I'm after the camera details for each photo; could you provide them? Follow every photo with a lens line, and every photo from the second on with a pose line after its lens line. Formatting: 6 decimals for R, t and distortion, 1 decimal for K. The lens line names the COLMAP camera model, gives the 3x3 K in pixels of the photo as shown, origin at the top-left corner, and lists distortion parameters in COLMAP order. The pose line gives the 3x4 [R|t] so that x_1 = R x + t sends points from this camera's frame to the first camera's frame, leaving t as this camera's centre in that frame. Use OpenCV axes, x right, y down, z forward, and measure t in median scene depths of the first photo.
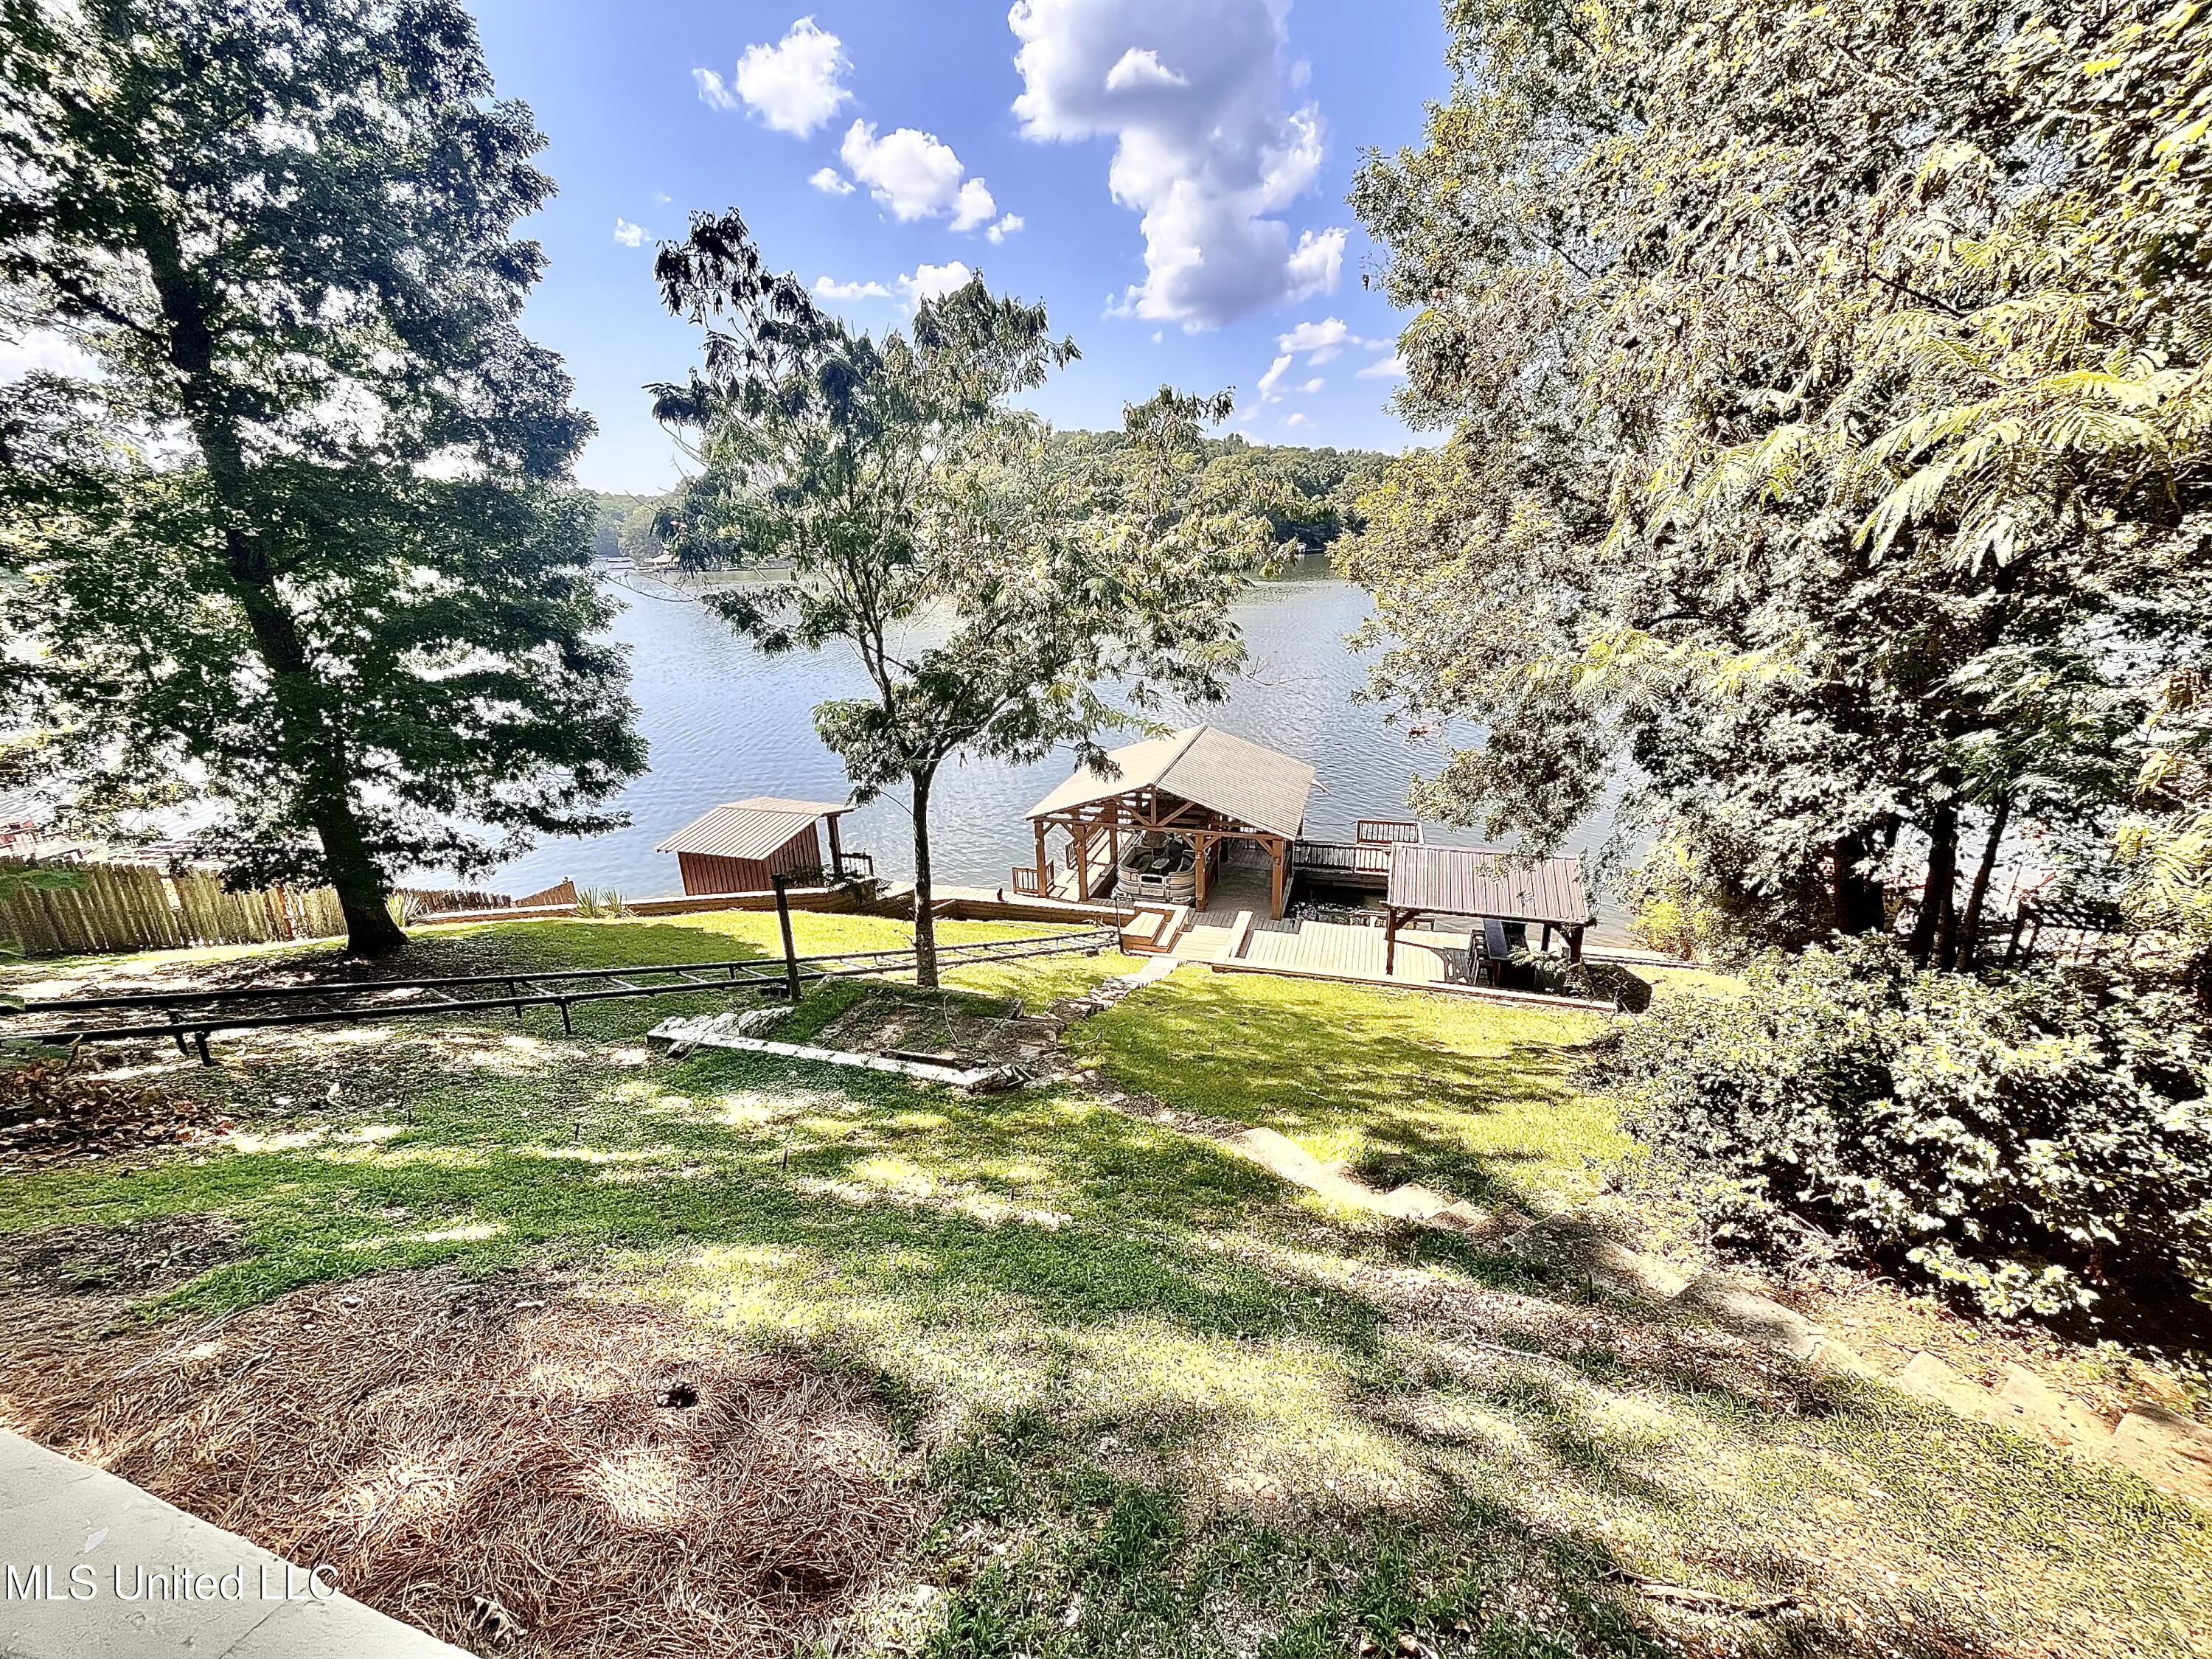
lens RADIAL K [[896.8, 0, 1106.0], [0, 896.8, 829.5], [0, 0, 1]] dist [0.000994, 0.000049]
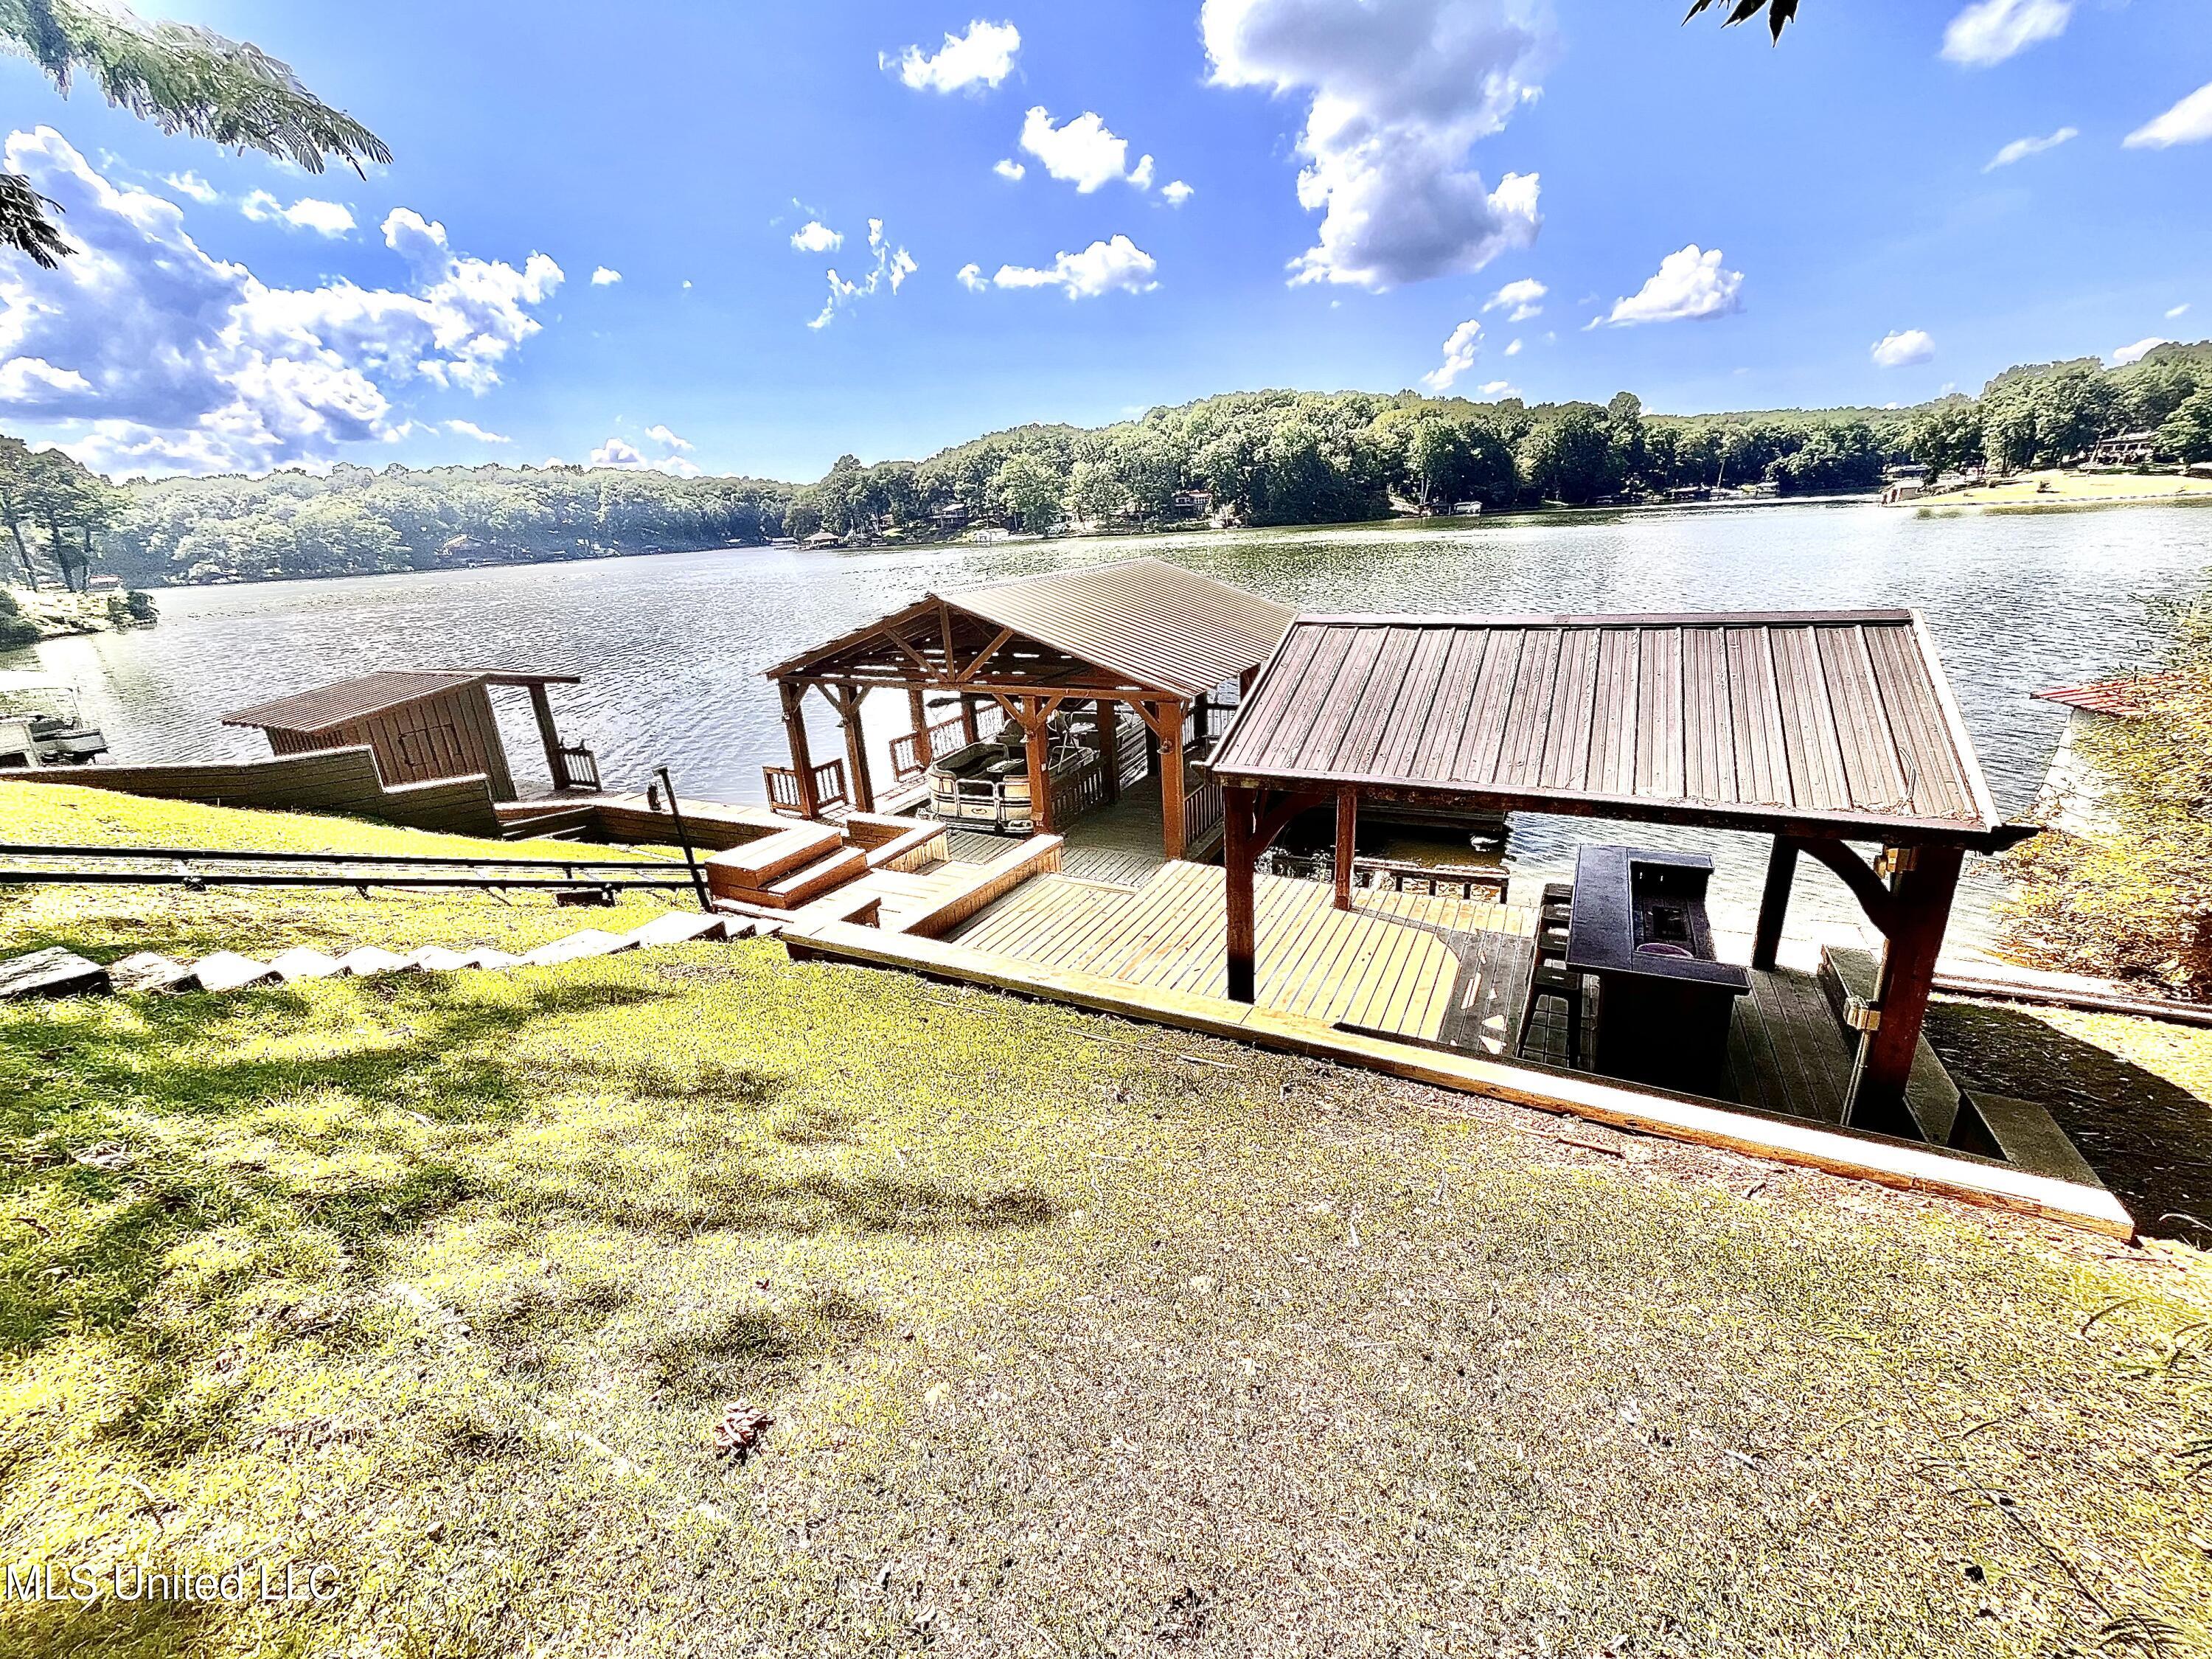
lens RADIAL K [[883.7, 0, 1106.0], [0, 883.7, 829.5], [0, 0, 1]] dist [-0.001238, -0.000088]
pose [[0.981547, 0.030303, -0.188802, 0.255681], [-0.027087, 0.999441, 0.019588, 0.074075], [0.189290, -0.014112, 0.981820, 0.523005]]
